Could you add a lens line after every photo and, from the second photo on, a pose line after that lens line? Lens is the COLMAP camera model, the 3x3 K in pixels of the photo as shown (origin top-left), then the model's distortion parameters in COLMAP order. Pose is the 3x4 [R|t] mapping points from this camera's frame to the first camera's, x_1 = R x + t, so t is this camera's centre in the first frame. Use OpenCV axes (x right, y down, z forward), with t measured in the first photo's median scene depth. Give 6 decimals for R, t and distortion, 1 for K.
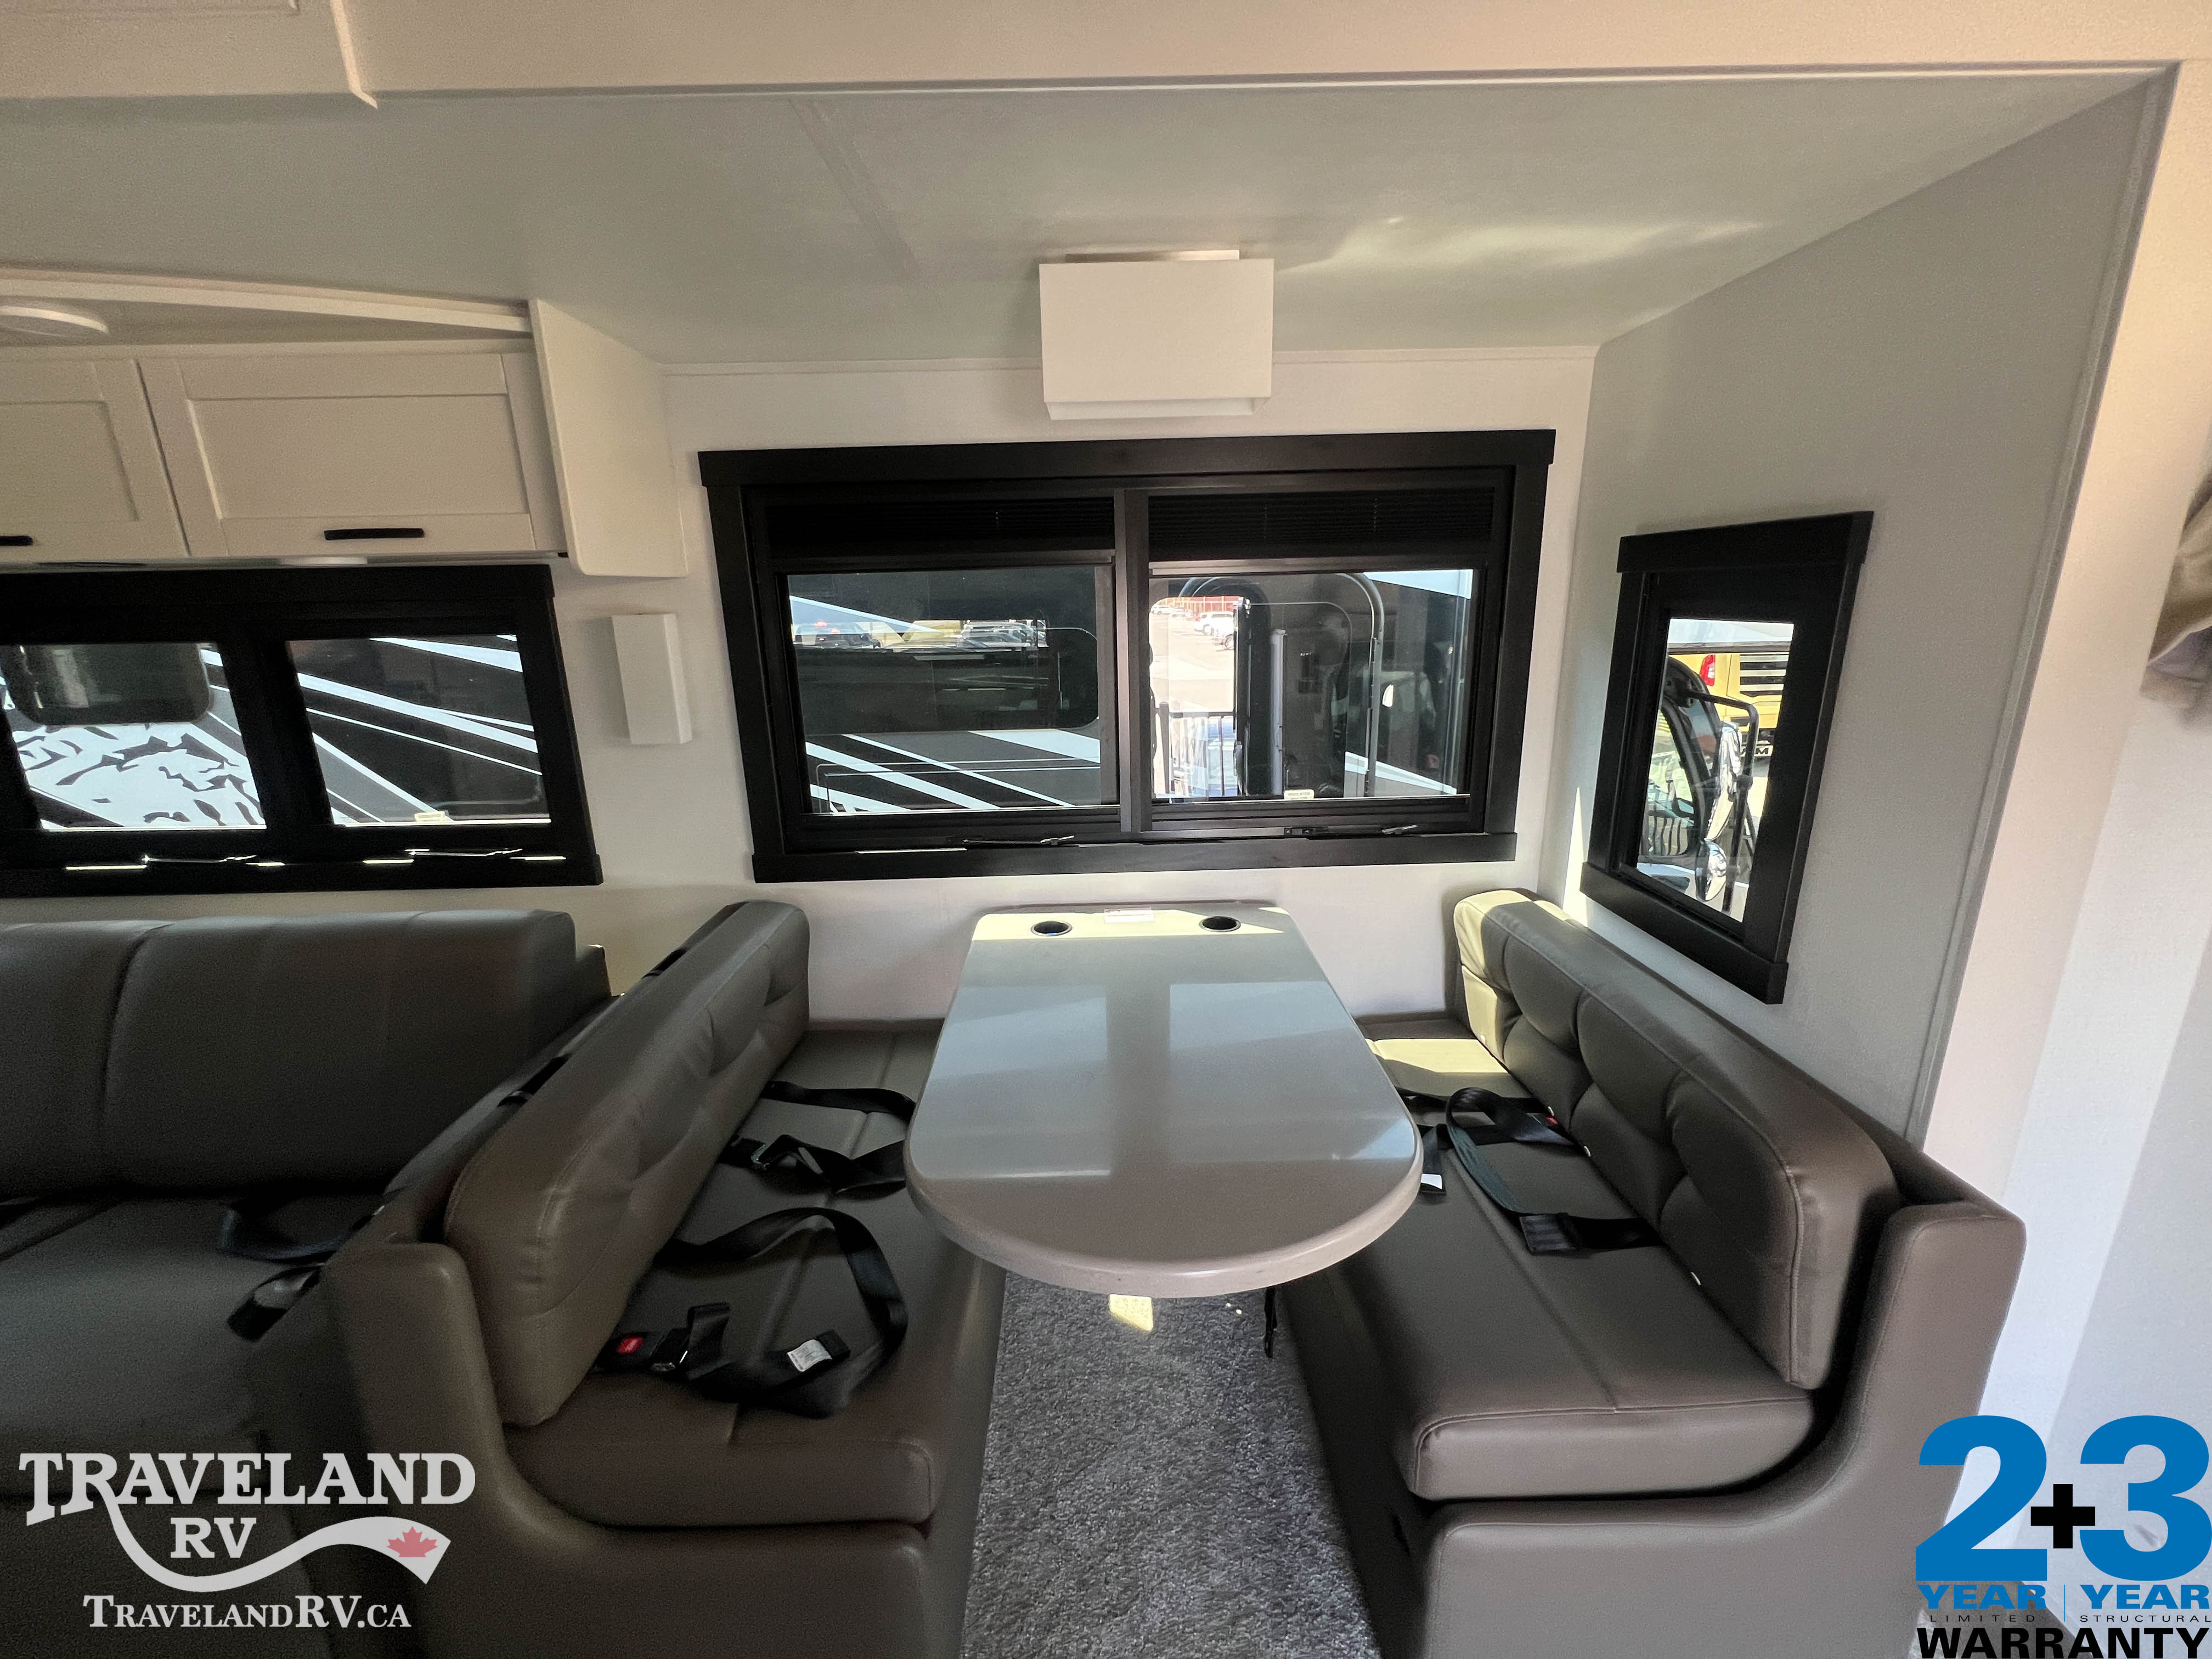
lens RADIAL K [[906.8, 0, 1093.1], [0, 906.8, 835.3], [0, 0, 1]] dist [-0.000921, 0.000225]
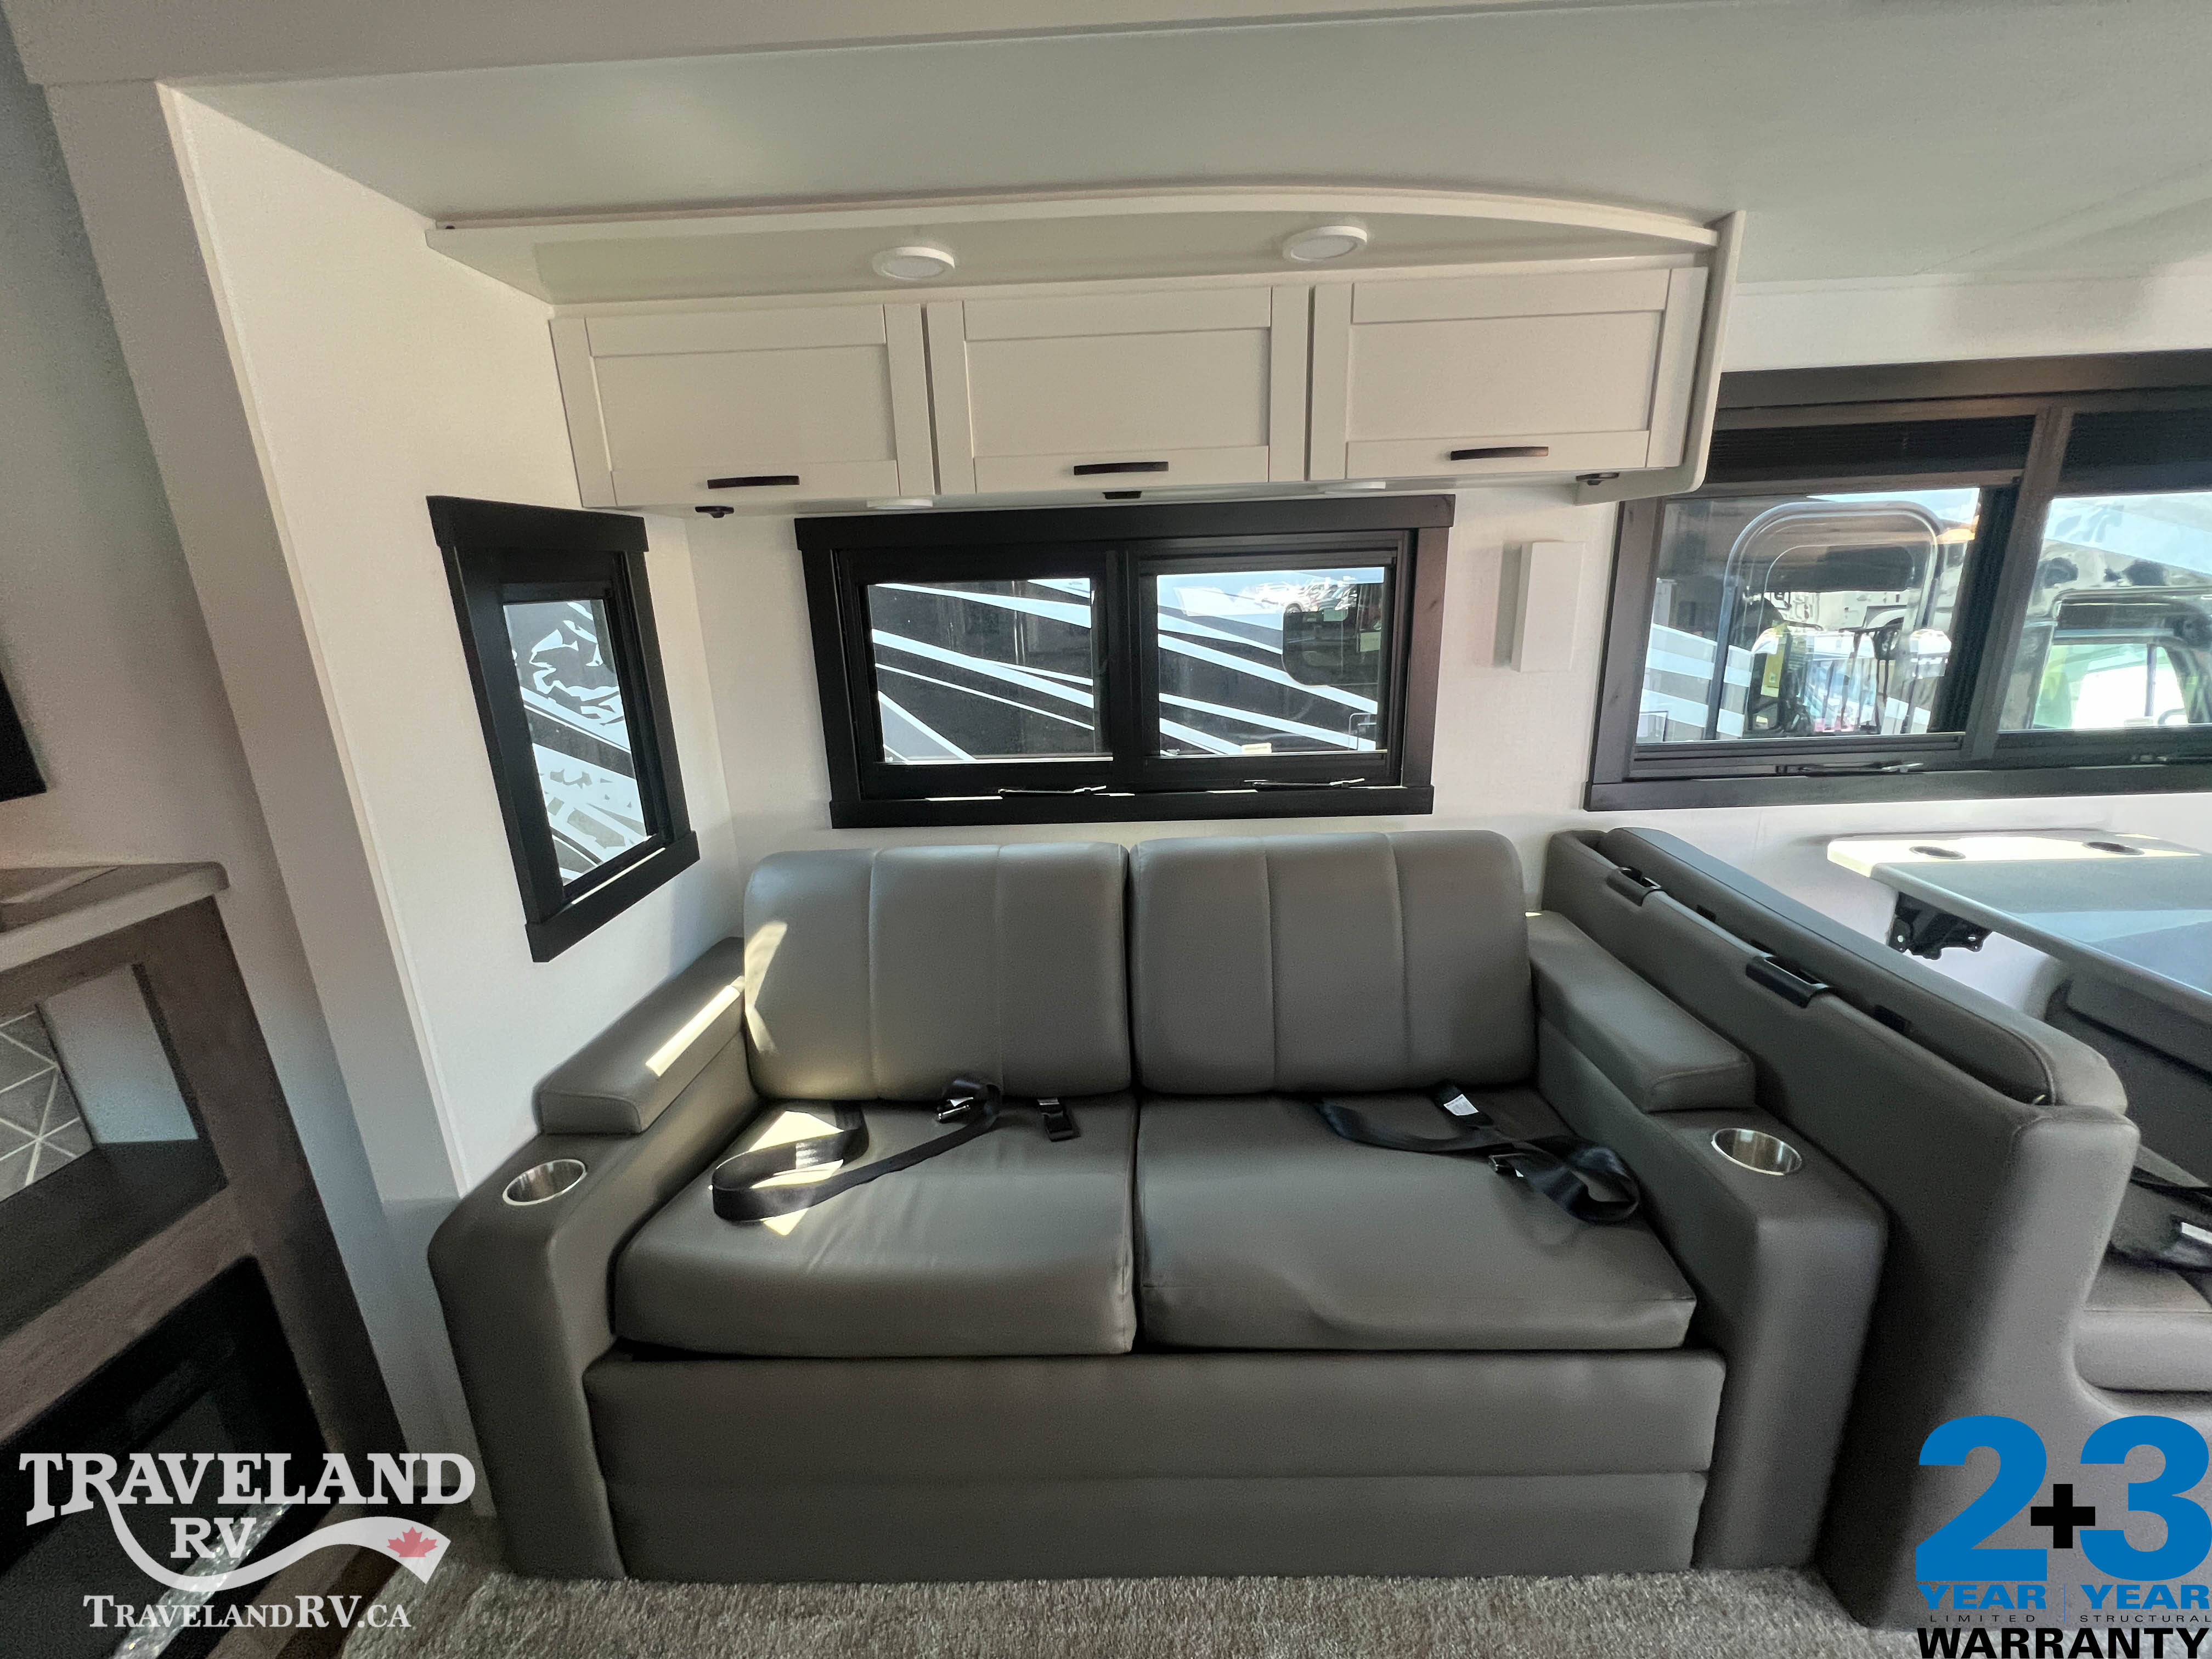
lens RADIAL K [[886.3, 0, 1105.3], [0, 886.3, 829.1], [0, 0, 1]] dist [-0.003289, 0.000446]
pose [[0.999347, -0.011620, -0.034209, -0.885751], [0.012485, 0.999604, 0.025207, 0.045358], [0.033902, -0.025618, 0.999097, -0.020909]]
